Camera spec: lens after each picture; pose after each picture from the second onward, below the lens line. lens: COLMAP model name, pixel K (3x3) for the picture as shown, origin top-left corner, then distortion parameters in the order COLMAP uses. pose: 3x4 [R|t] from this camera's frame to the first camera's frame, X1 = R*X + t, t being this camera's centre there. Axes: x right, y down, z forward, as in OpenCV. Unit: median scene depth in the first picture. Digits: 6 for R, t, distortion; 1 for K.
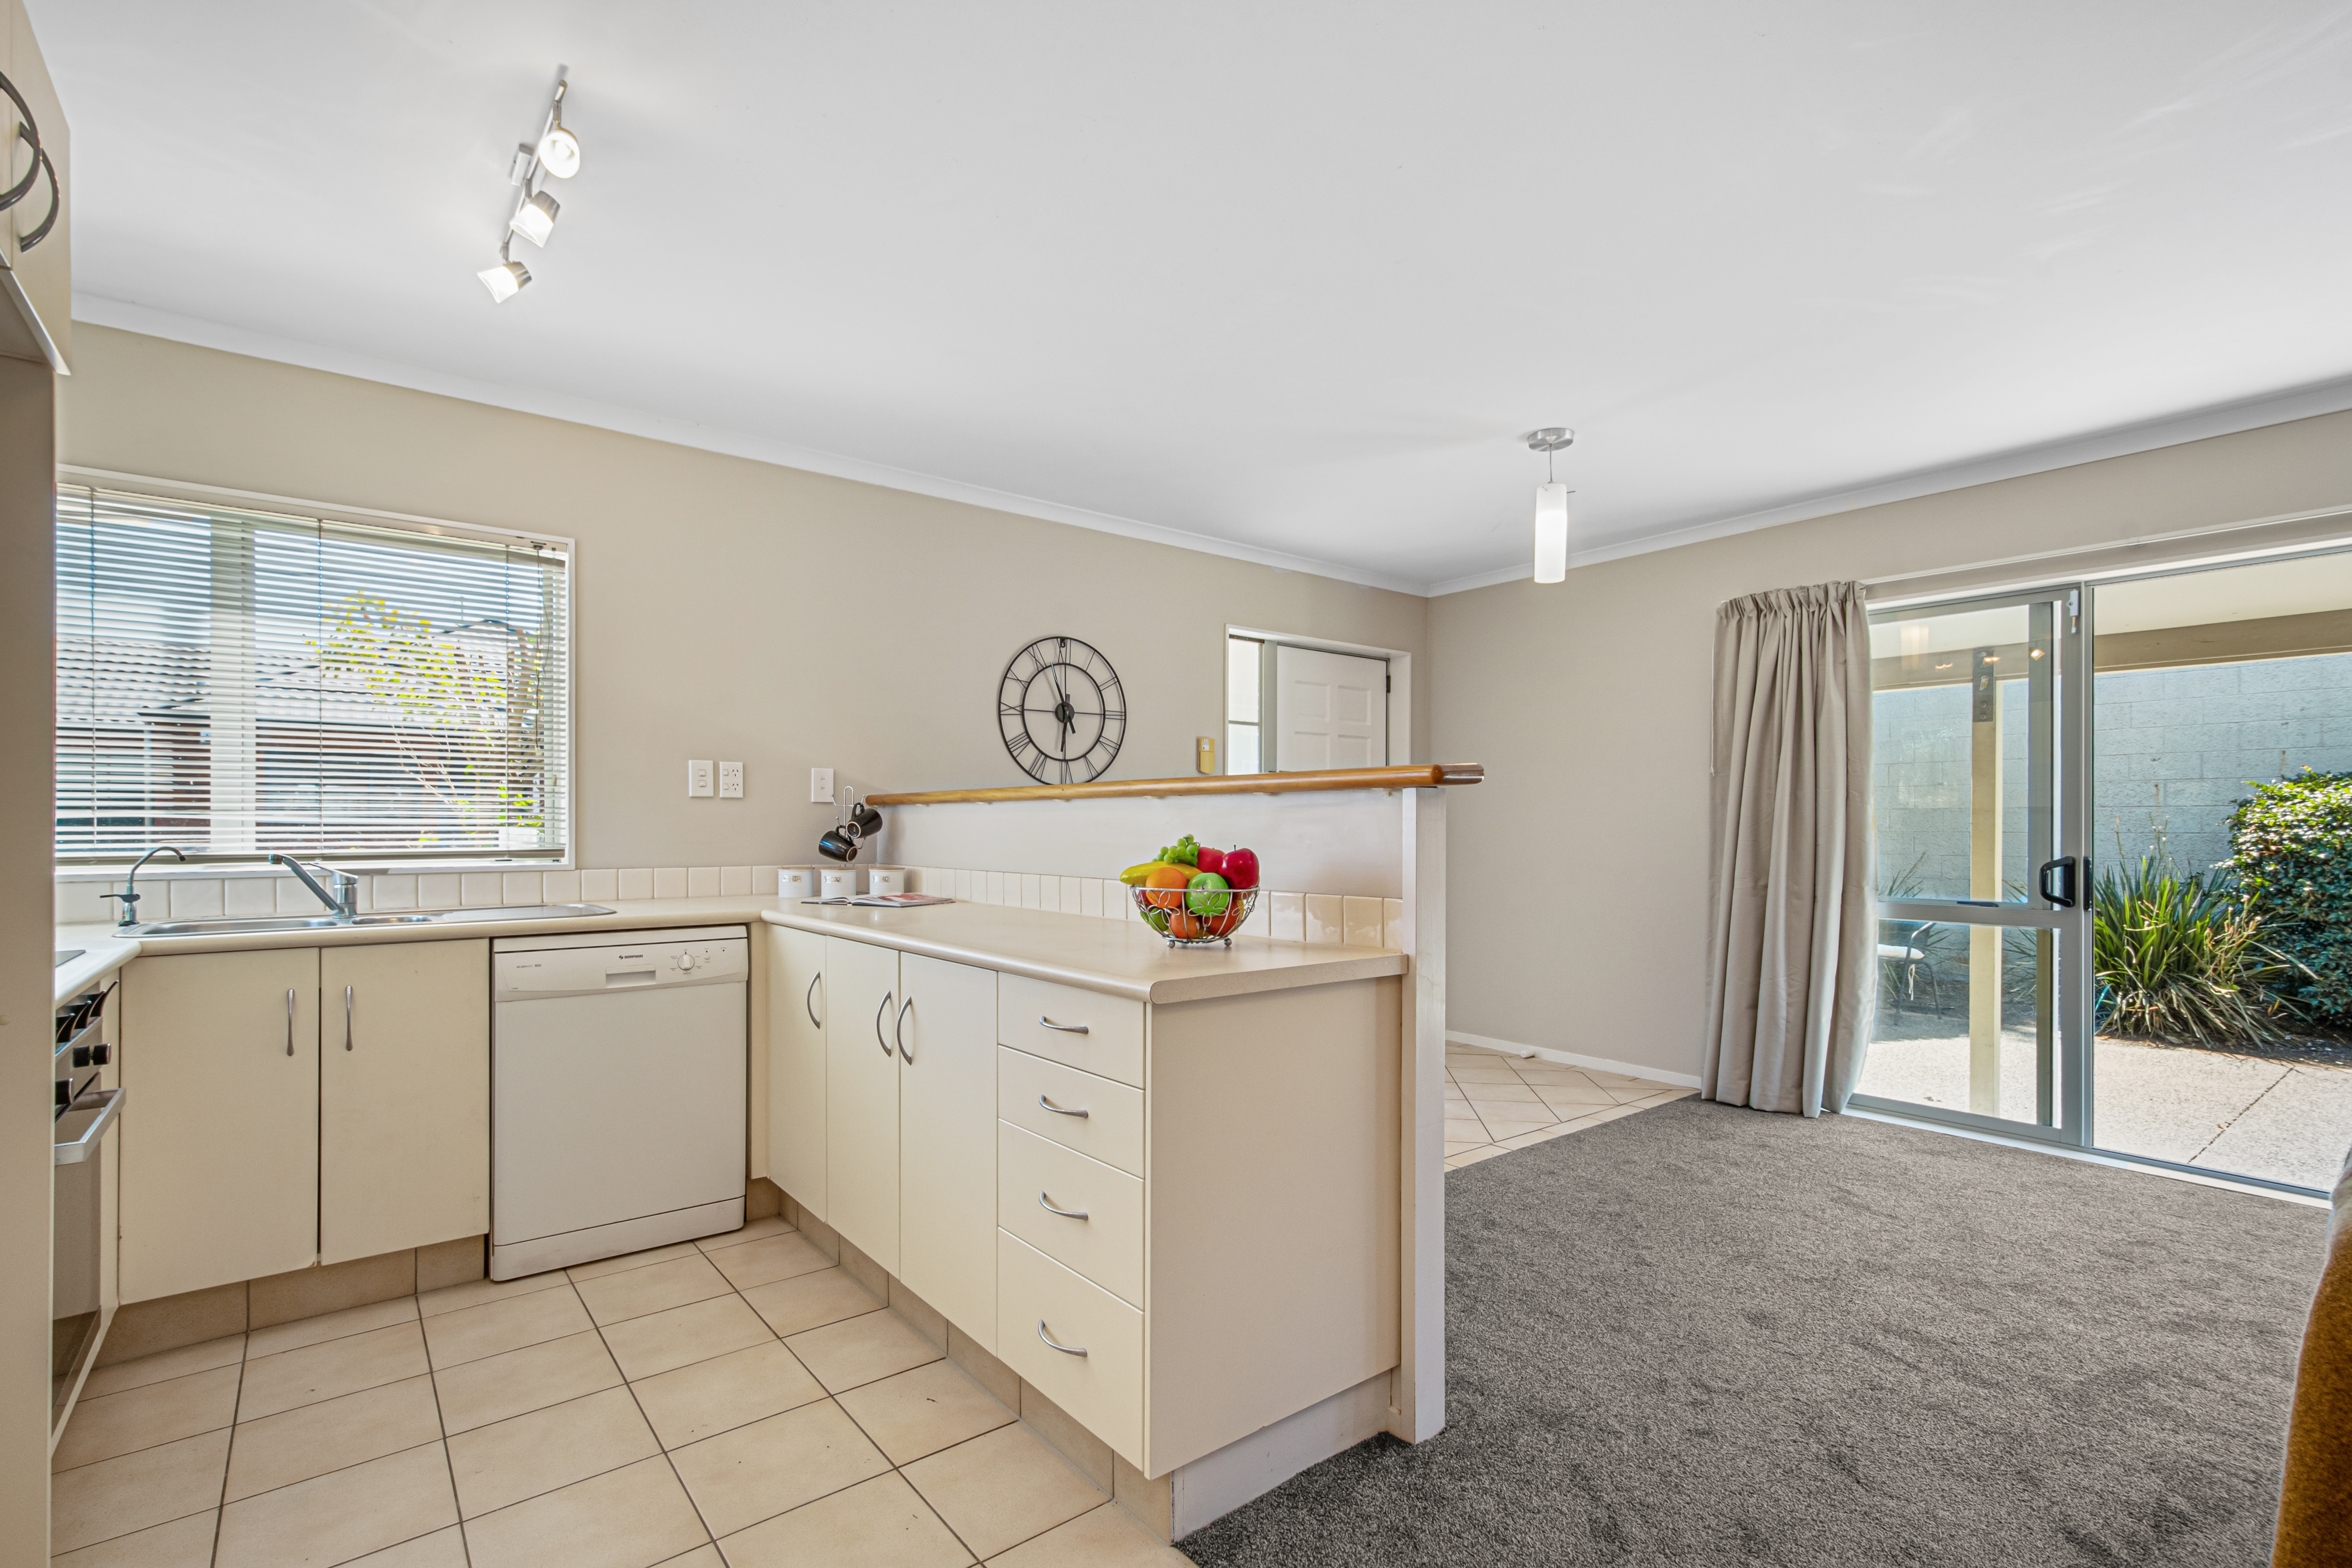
lens RADIAL K [[1055.1, 0, 1172.9], [0, 1055.1, 818.2], [0, 0, 1]] dist [-0.000767, -0.000480]
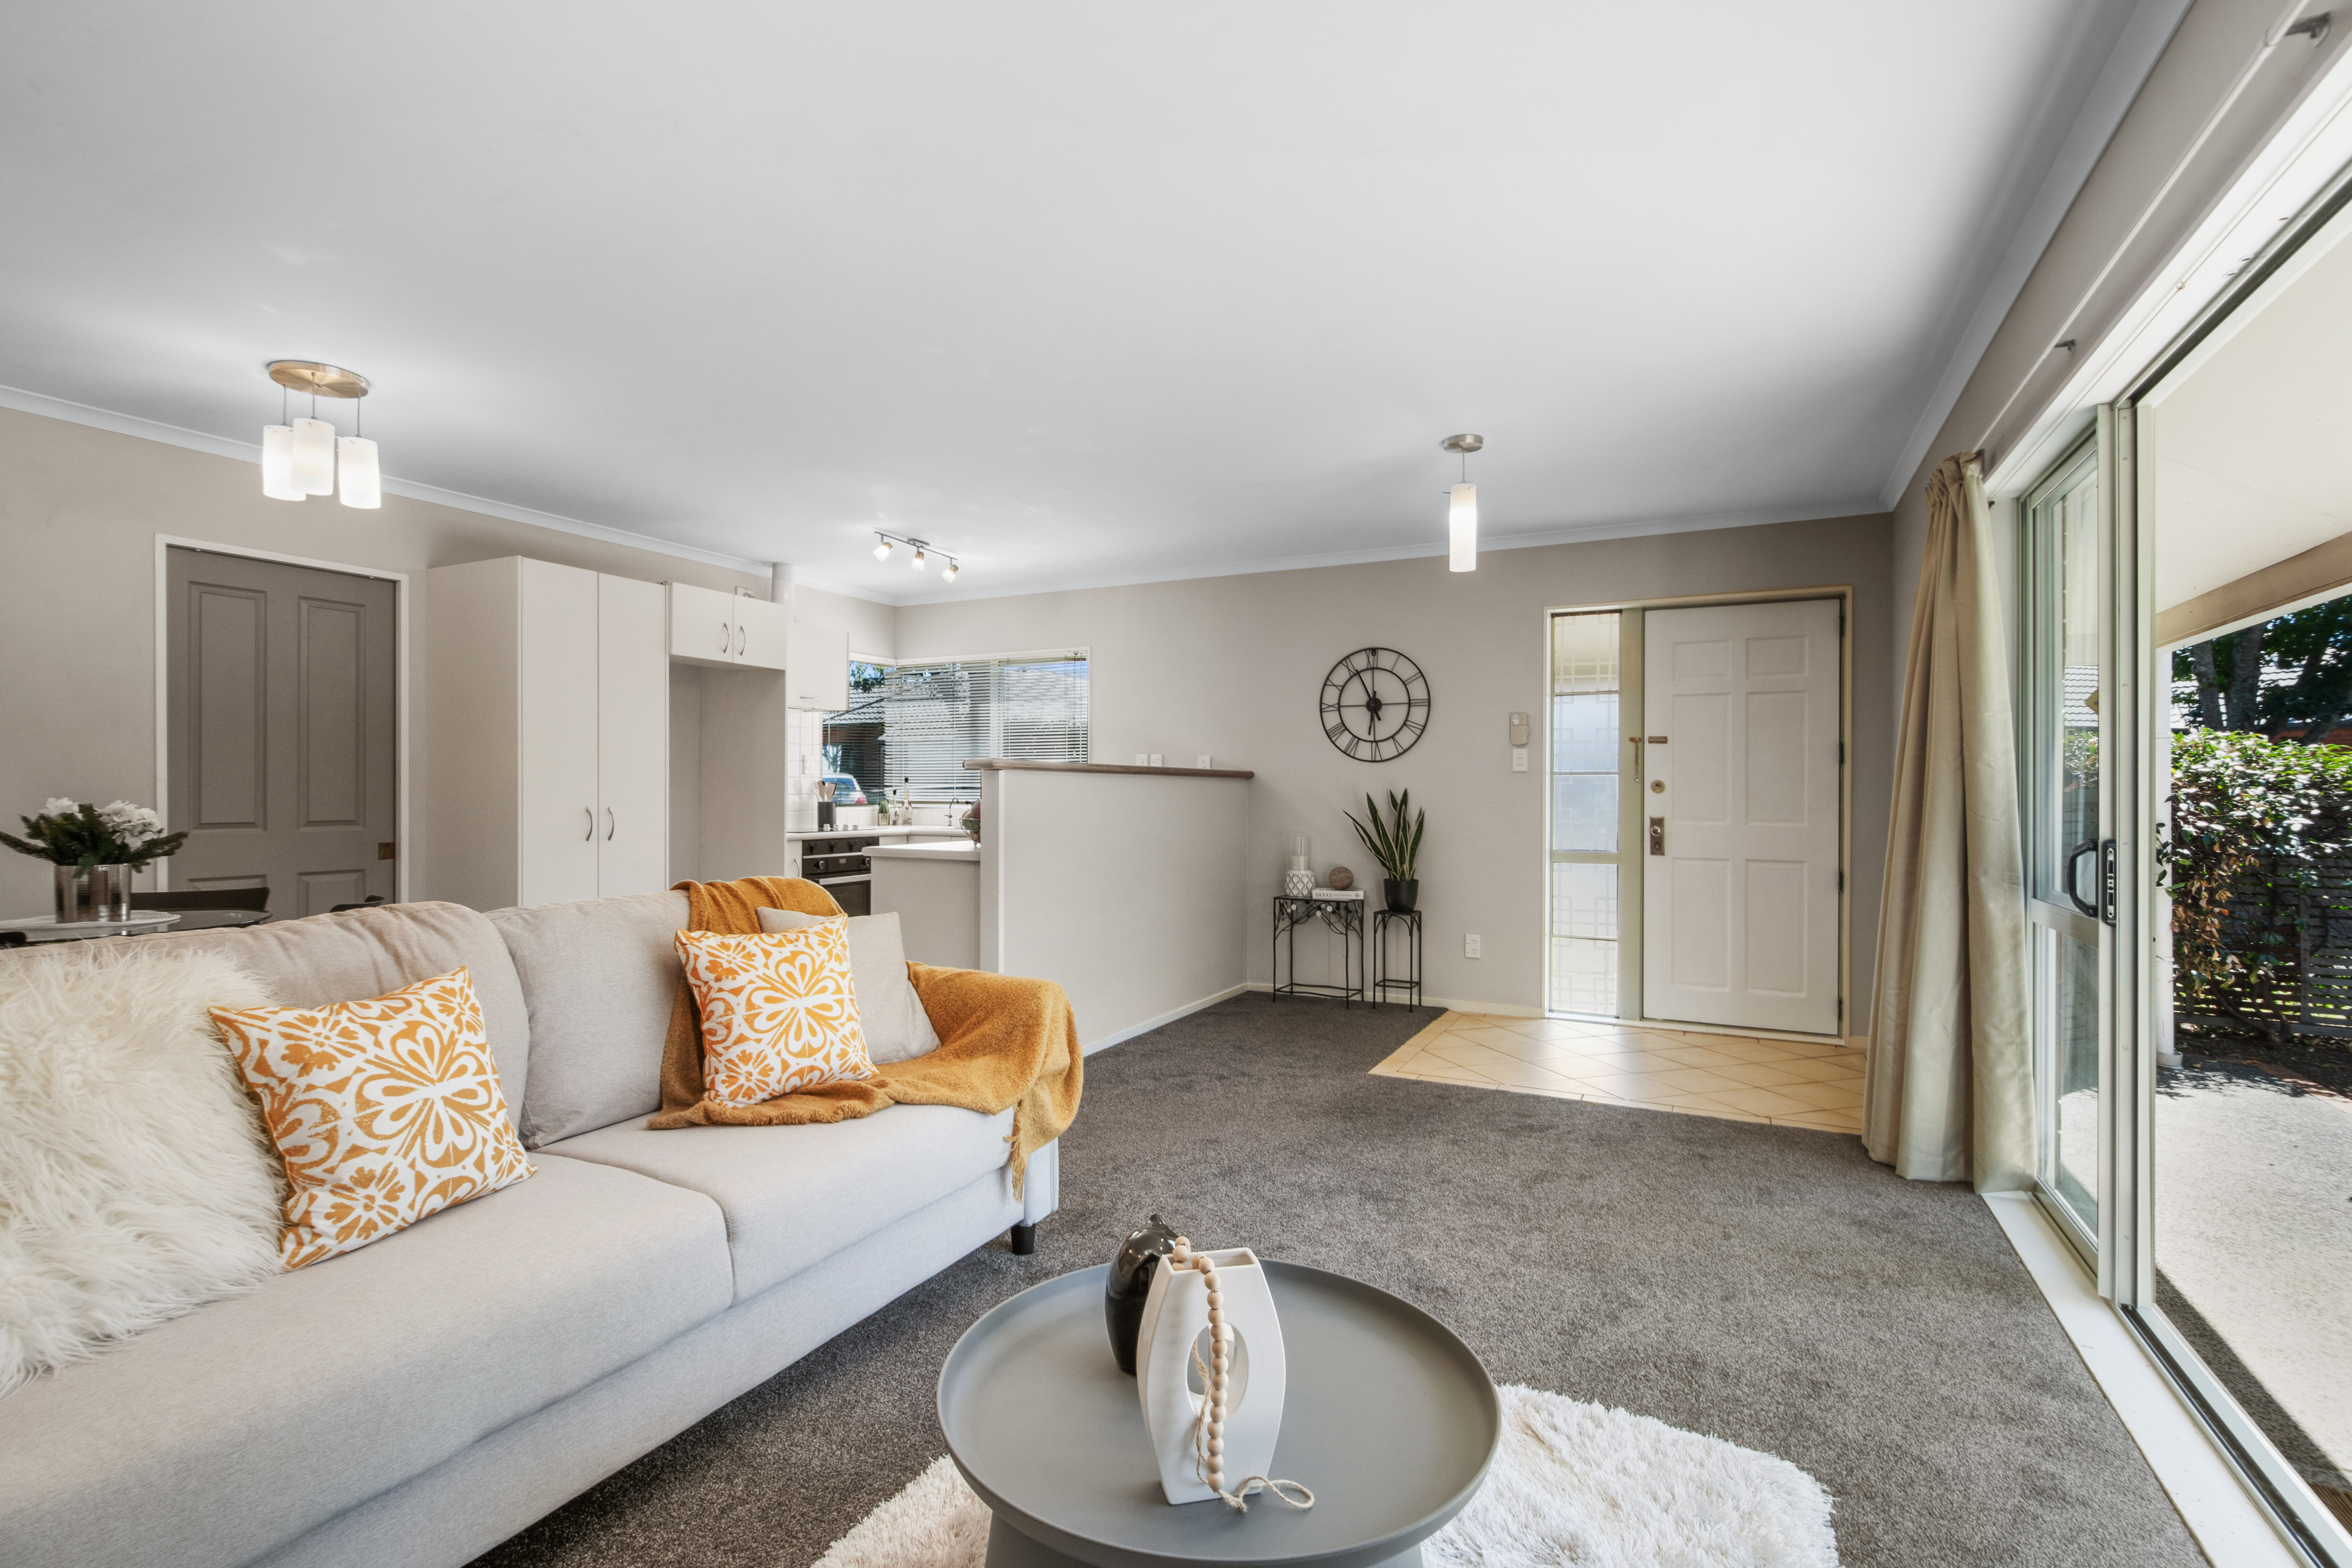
lens RADIAL K [[1110.5, 0, 1193.4], [0, 1110.5, 786.2], [0, 0, 1]] dist [0.000452, -0.000017]
pose [[0.434410, -0.006332, -0.900693, 1.059385], [-0.001199, 0.999970, -0.007608, 0.011730], [0.900714, 0.004385, 0.434390, 0.198925]]
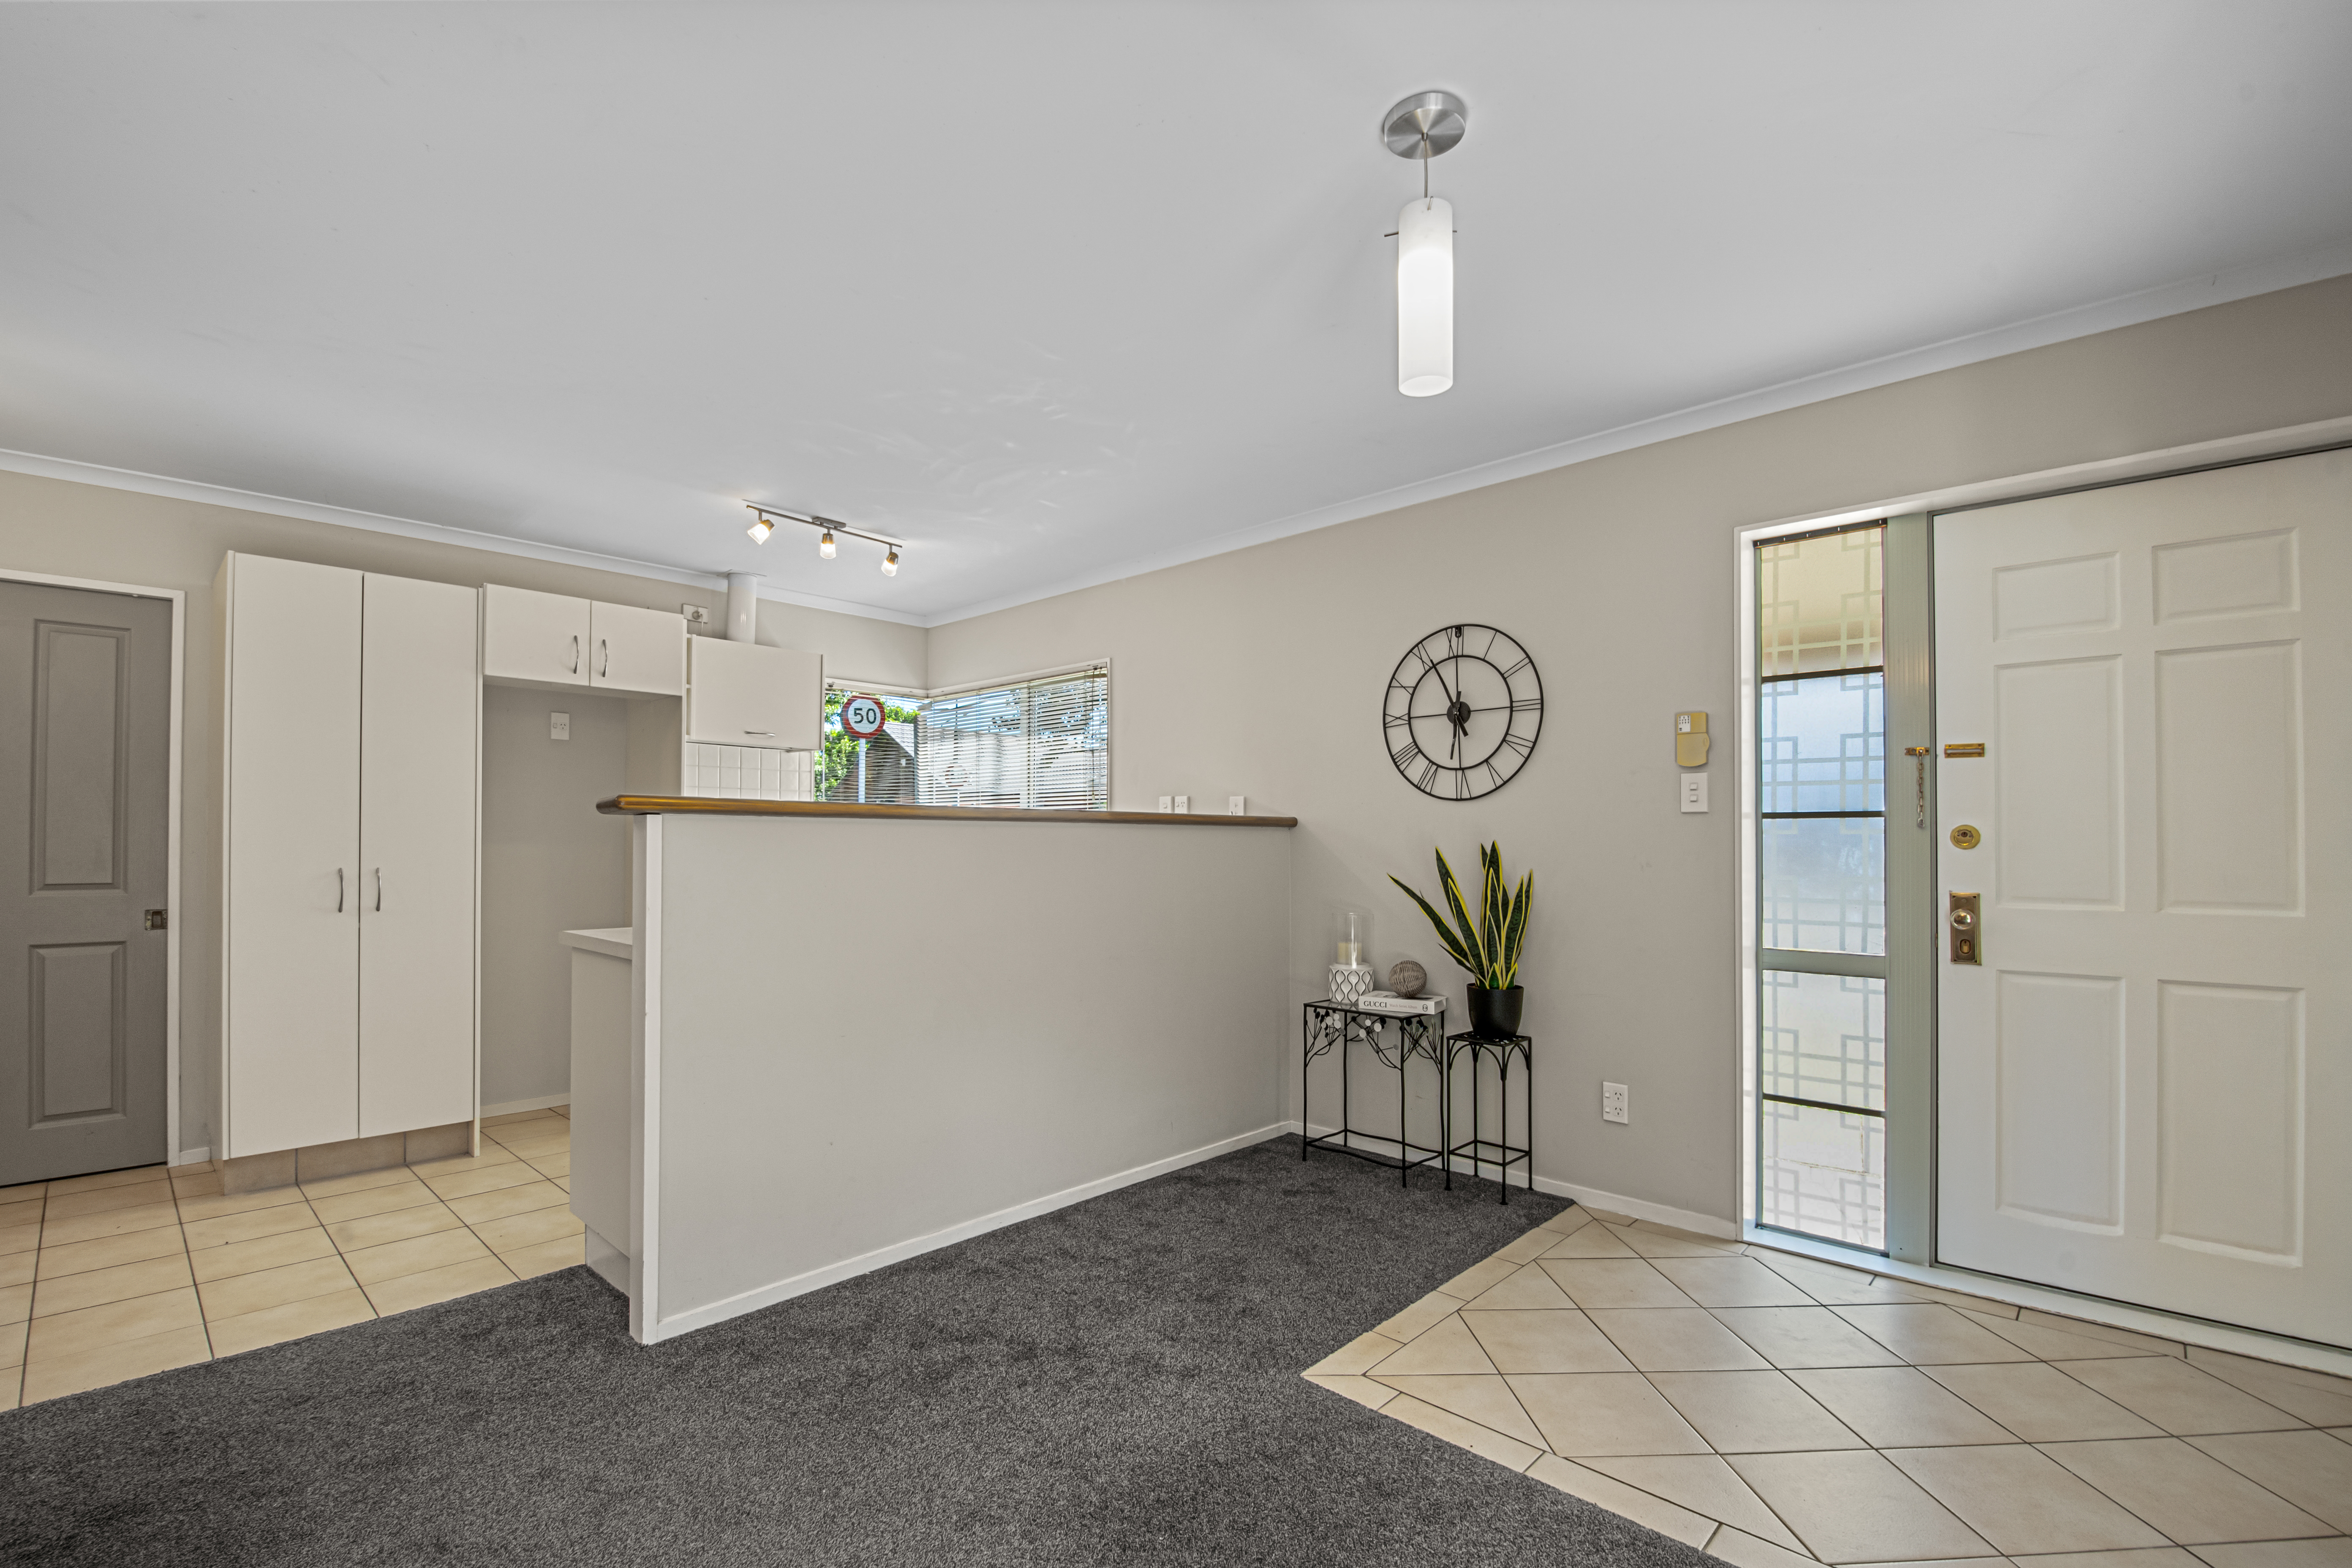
lens RADIAL K [[1055.1, 0, 1172.9], [0, 1055.1, 818.2], [0, 0, 1]] dist [-0.000767, -0.000480]
pose [[0.143777, -0.025985, -0.989269, 0.715057], [0.000080, 0.999656, -0.026246, 0.007117], [0.989610, 0.003694, 0.143729, 0.657104]]
